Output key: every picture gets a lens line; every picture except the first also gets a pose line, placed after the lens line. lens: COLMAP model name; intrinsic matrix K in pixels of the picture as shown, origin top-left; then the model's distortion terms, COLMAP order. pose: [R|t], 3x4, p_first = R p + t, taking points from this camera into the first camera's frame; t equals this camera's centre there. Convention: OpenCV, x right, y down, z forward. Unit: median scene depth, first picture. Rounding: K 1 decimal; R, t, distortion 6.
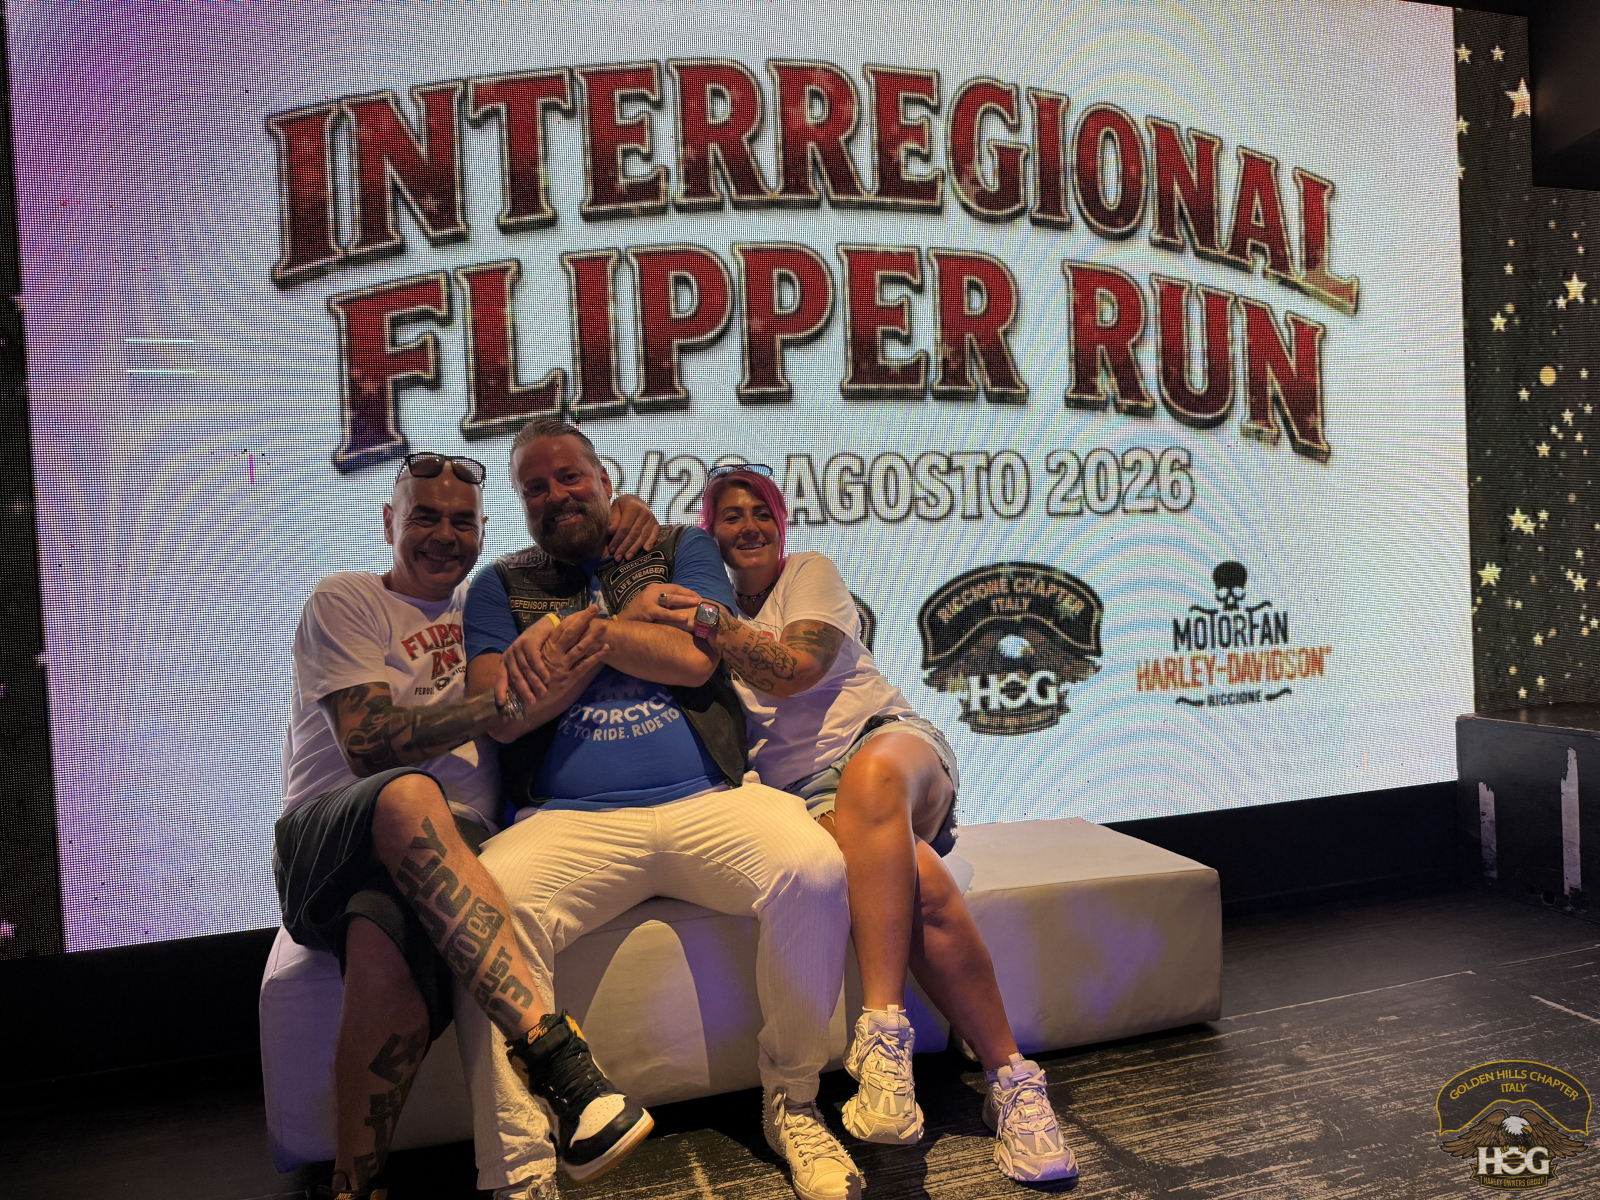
lens RADIAL K [[1119.8, 0, 806.7], [0, 1119.8, 631.7], [0, 0, 1]] dist [0.029736, -0.034972]
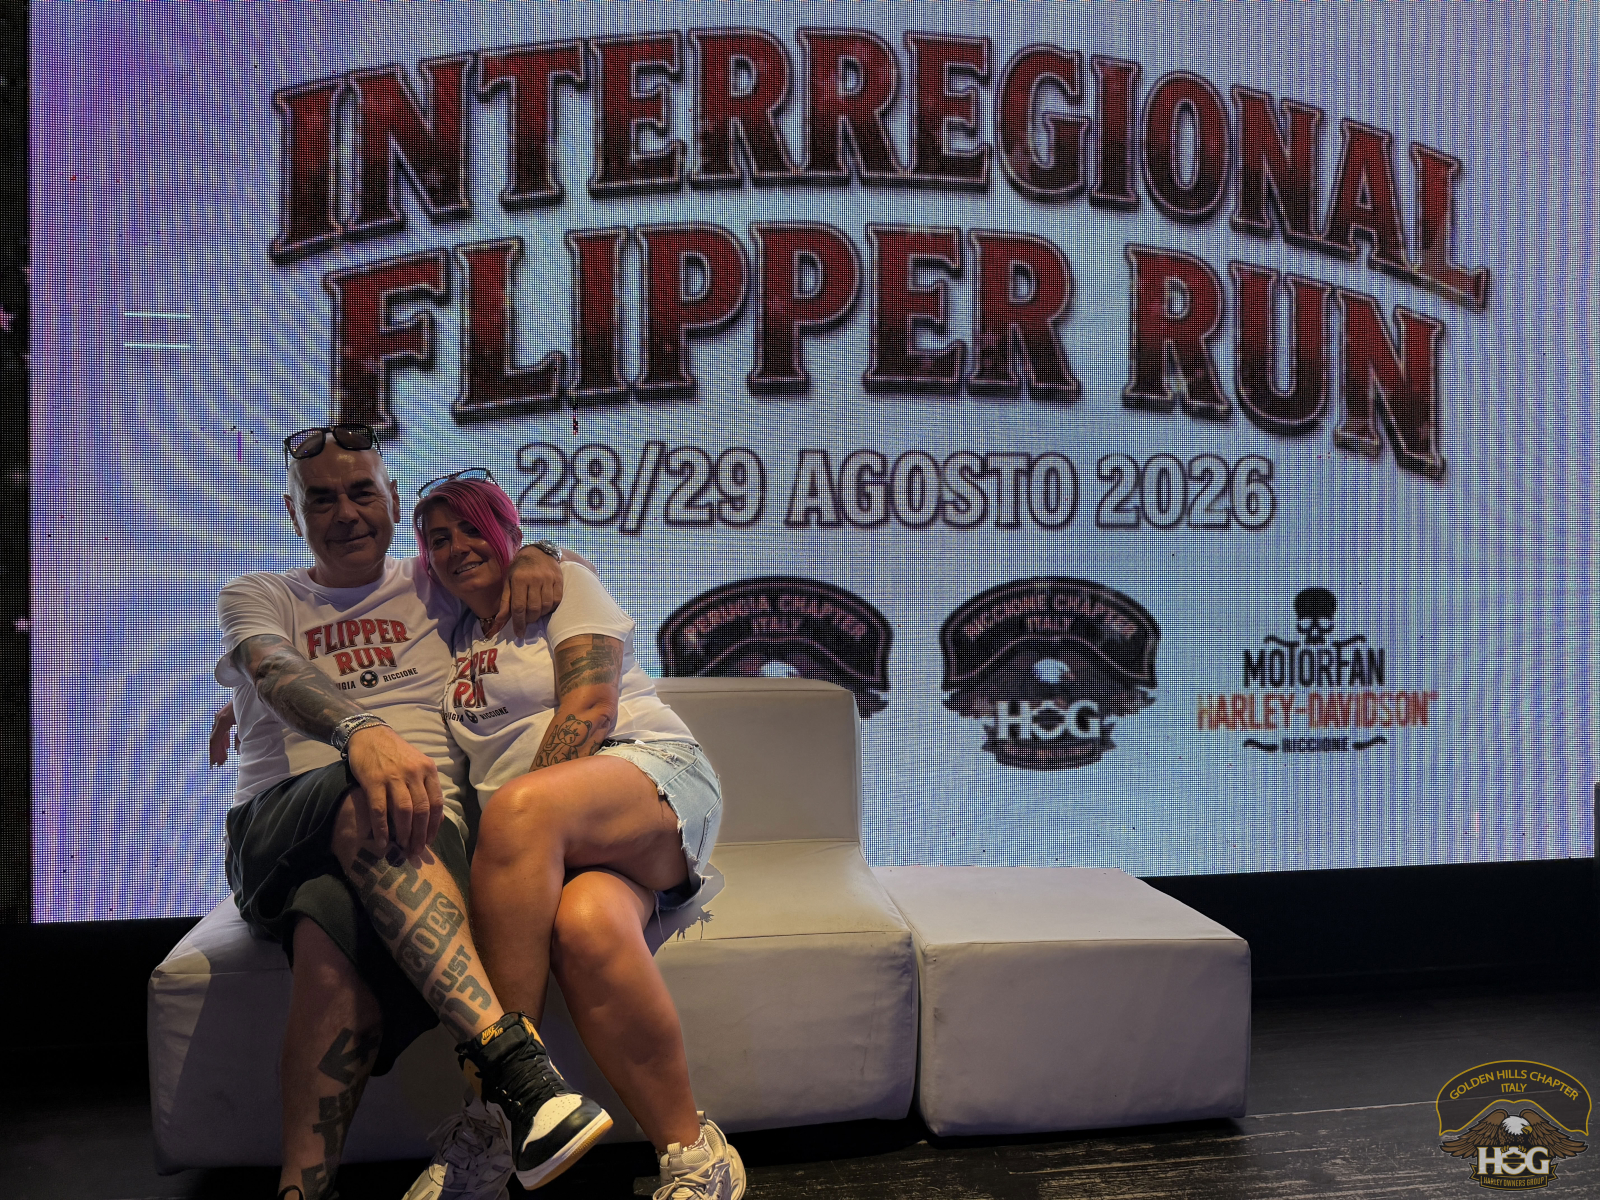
lens RADIAL K [[1119.8, 0, 810.2], [0, 1119.8, 629.8], [0, 0, 1]] dist [0.029736, -0.034972]
pose [[0.988699, 0.046678, -0.142462, 0.126948], [-0.050348, 0.998484, -0.022264, 0.010752], [0.141207, 0.029185, 0.989550, 0.086979]]
